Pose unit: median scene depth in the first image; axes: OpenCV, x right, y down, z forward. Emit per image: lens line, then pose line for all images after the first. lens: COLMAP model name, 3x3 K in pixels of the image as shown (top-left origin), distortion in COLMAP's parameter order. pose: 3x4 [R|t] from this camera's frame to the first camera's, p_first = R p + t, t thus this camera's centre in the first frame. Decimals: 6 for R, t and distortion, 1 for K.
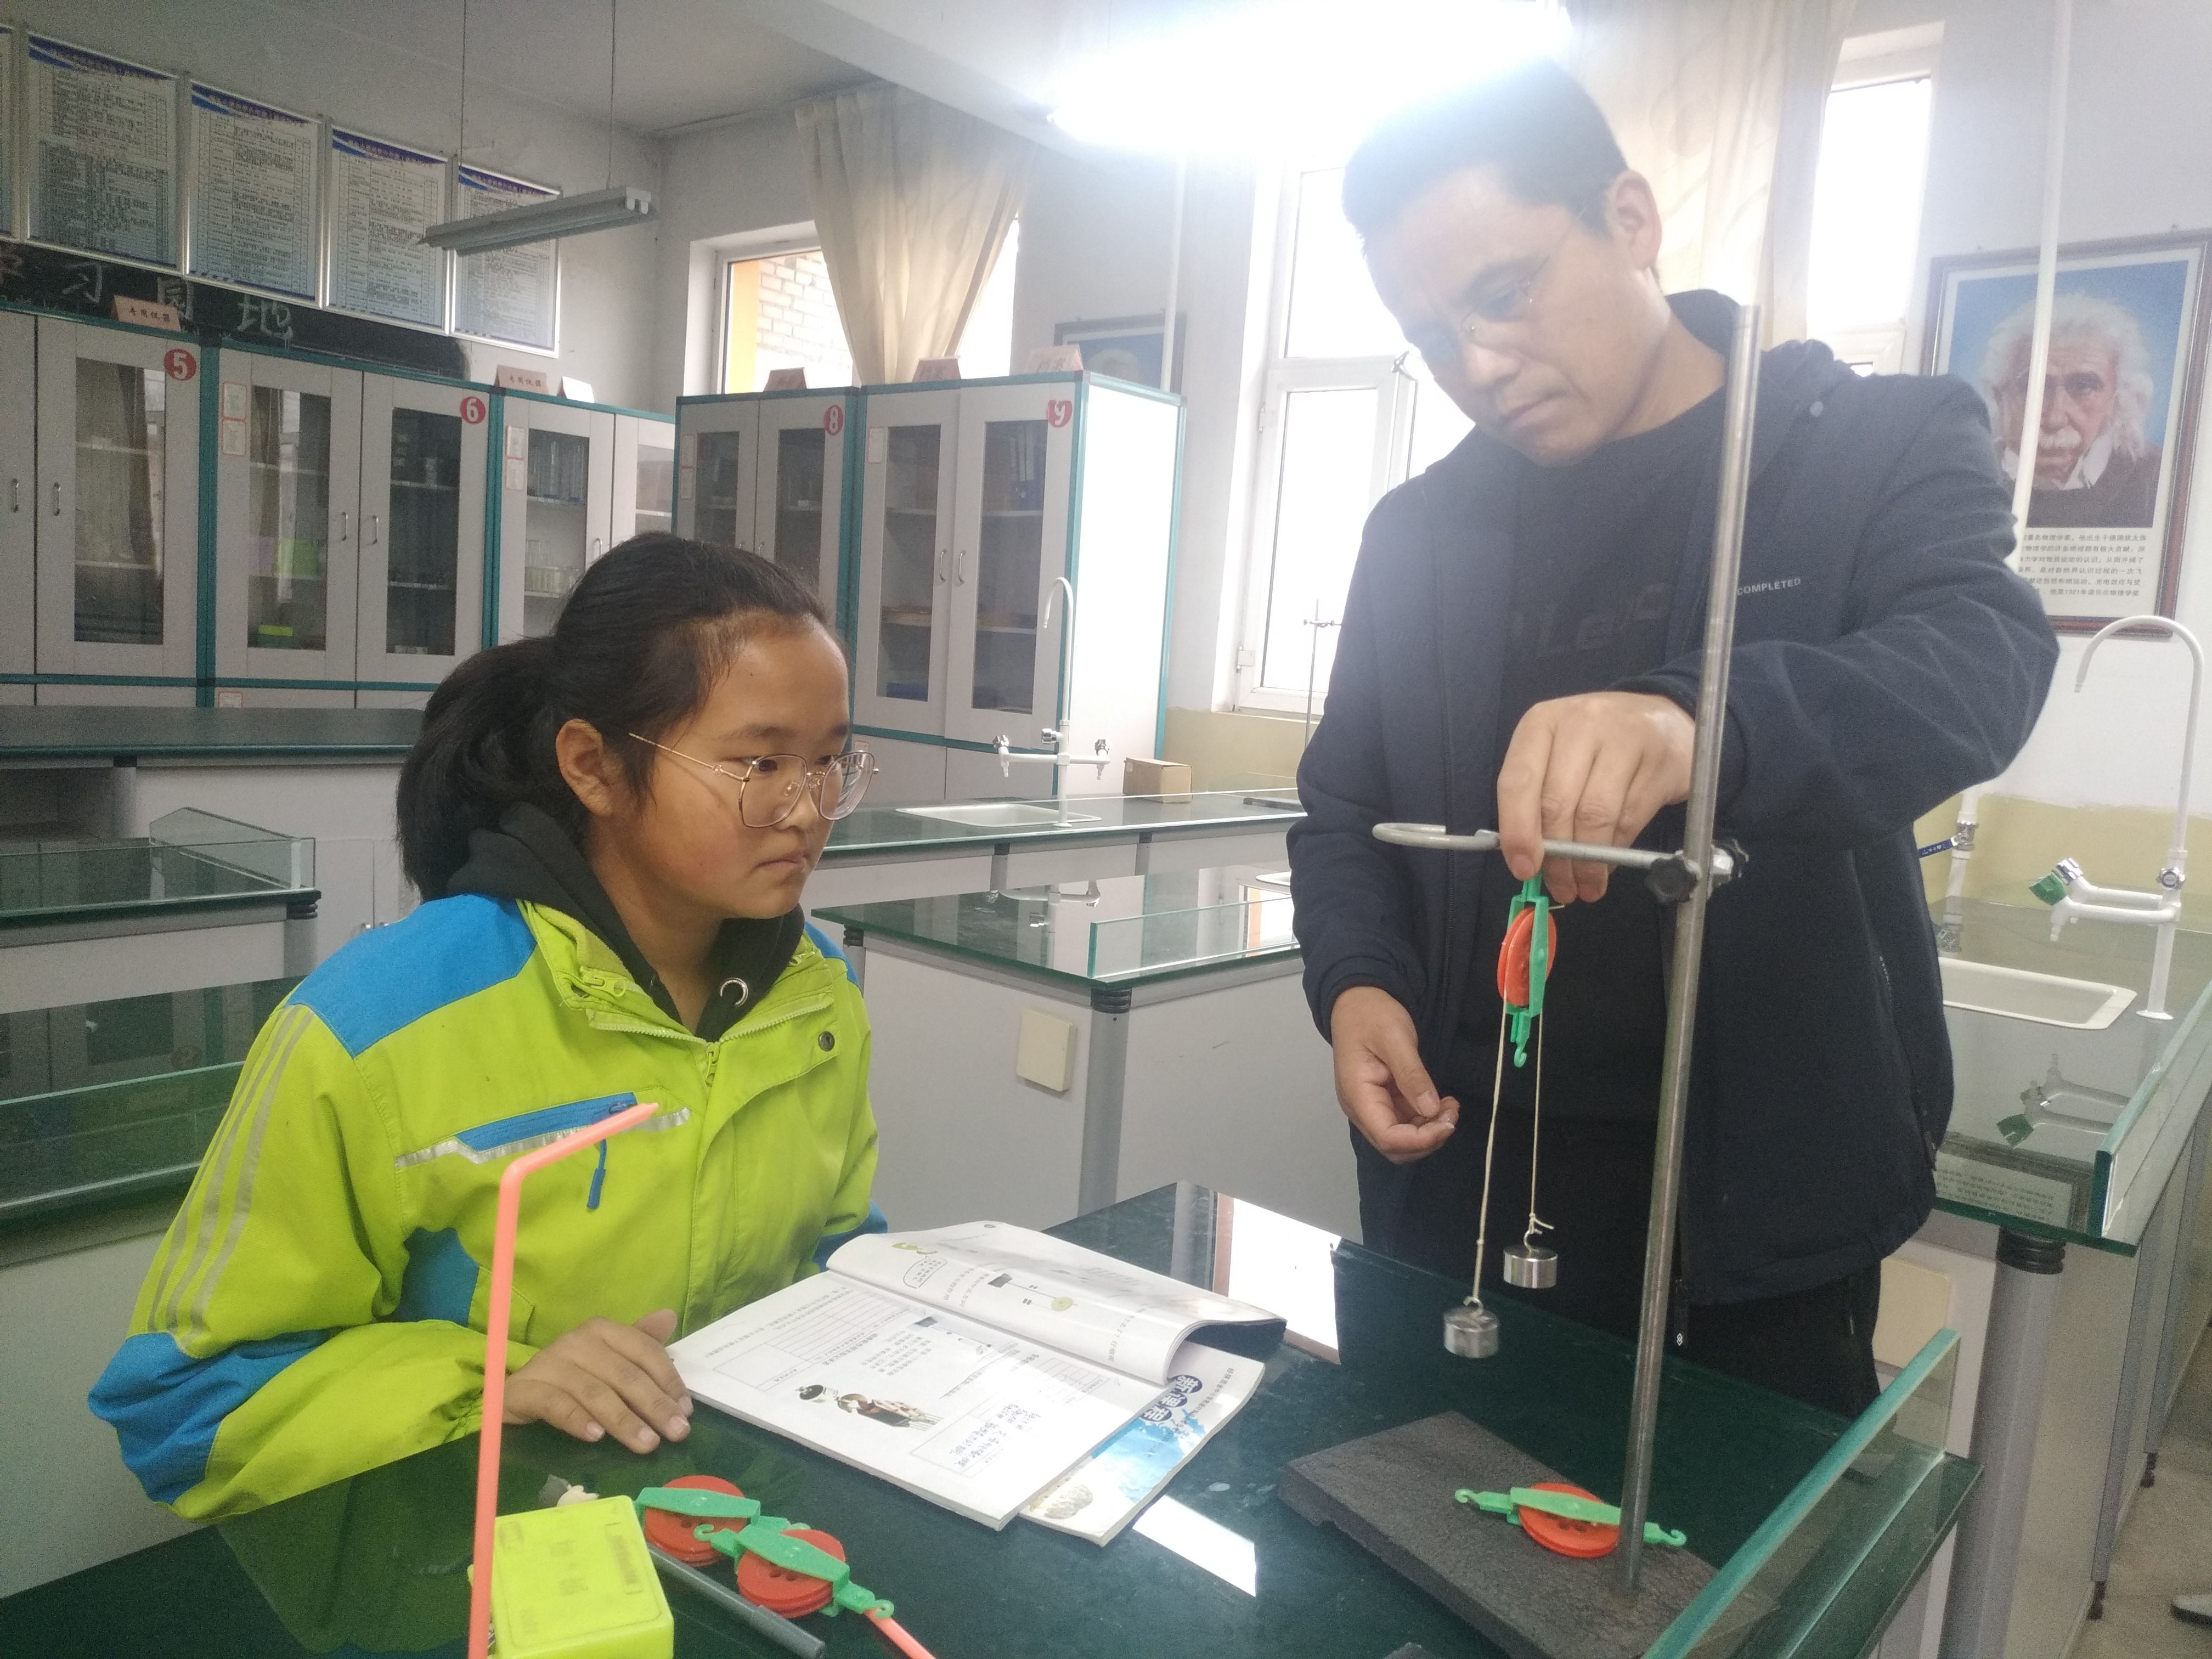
lens RADIAL K [[1570.2, 0, 1098.4], [0, 1570.2, 838.6], [0, 0, 1]] dist [-0.006330, -0.006446]
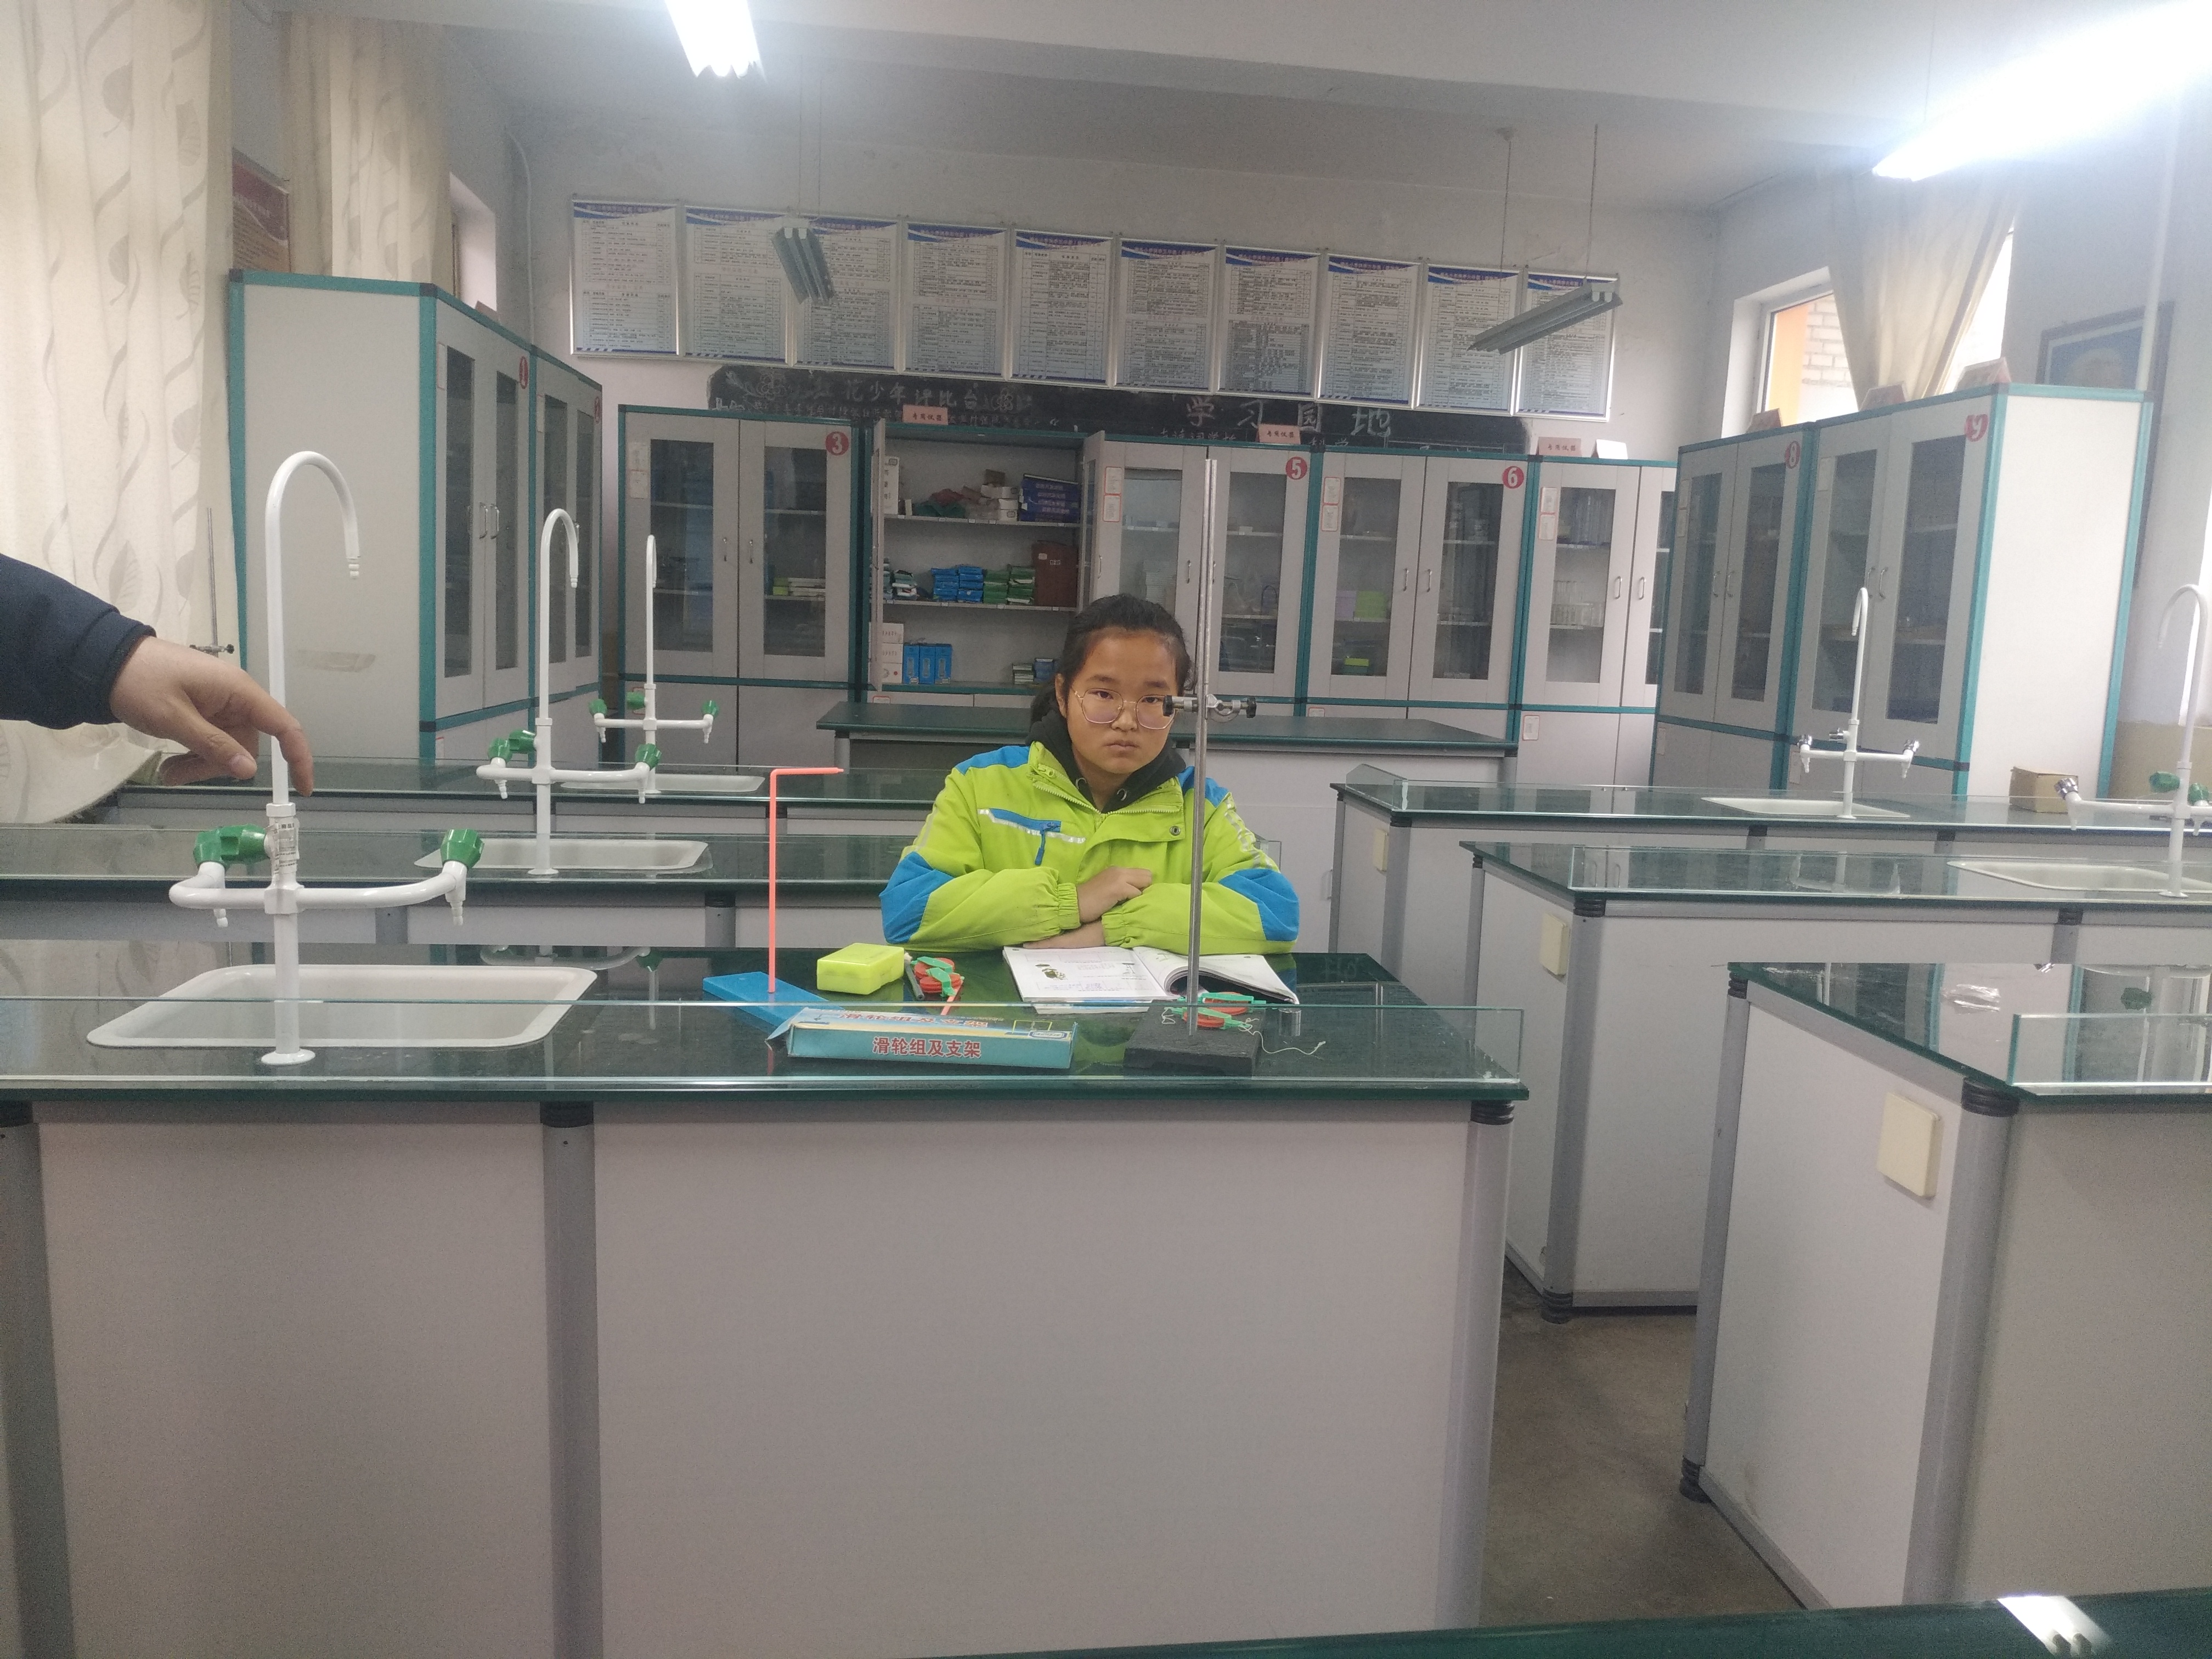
lens RADIAL K [[1570.2, 0, 1116.6], [0, 1570.2, 823.8], [0, 0, 1]] dist [-0.006330, -0.006446]
pose [[0.731372, 0.047421, -0.680328, 0.235964], [-0.072009, 0.997373, -0.007892, 0.027875], [0.678166, 0.054762, 0.732865, -0.089379]]
